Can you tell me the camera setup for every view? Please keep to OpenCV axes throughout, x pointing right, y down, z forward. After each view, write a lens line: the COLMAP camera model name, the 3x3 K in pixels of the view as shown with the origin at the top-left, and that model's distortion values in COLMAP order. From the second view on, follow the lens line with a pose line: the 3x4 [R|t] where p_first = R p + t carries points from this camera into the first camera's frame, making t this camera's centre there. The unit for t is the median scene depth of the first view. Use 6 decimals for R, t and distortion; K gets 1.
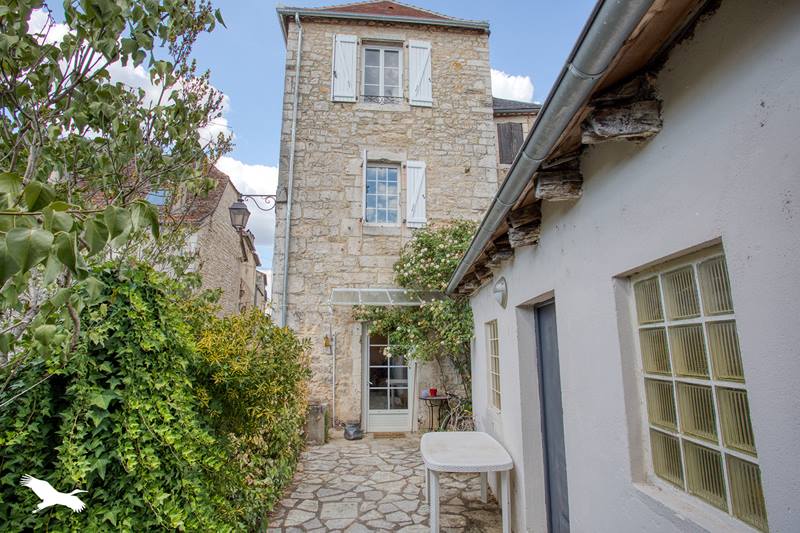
lens RADIAL K [[405.4, 0, 400.0], [0, 405.4, 266.5], [0, 0, 1]] dist [-0.078233, 0.037077]
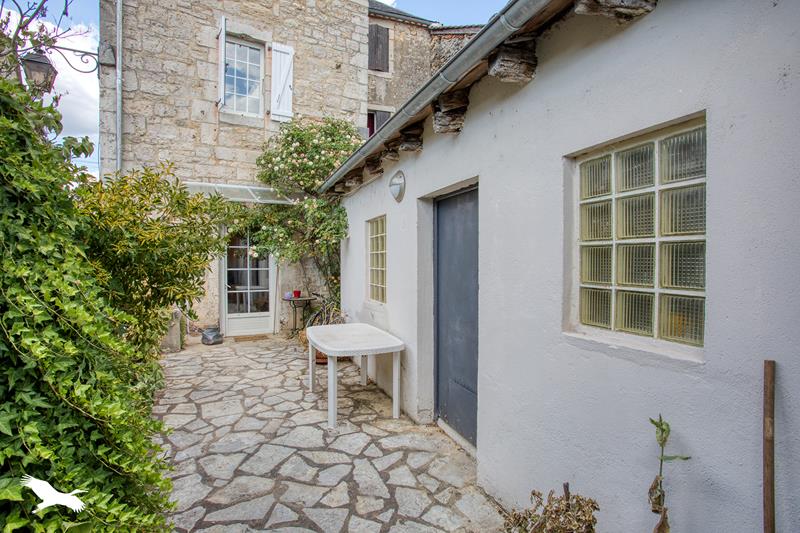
lens RADIAL K [[397.0, 0, 400.0], [0, 397.0, 266.5], [0, 0, 1]] dist [-0.077438, 0.035071]
pose [[0.917956, -0.002294, 0.396675, -0.096599], [-0.081190, 0.977727, 0.193540, 0.048384], [-0.388284, -0.209867, 0.897324, 0.047363]]
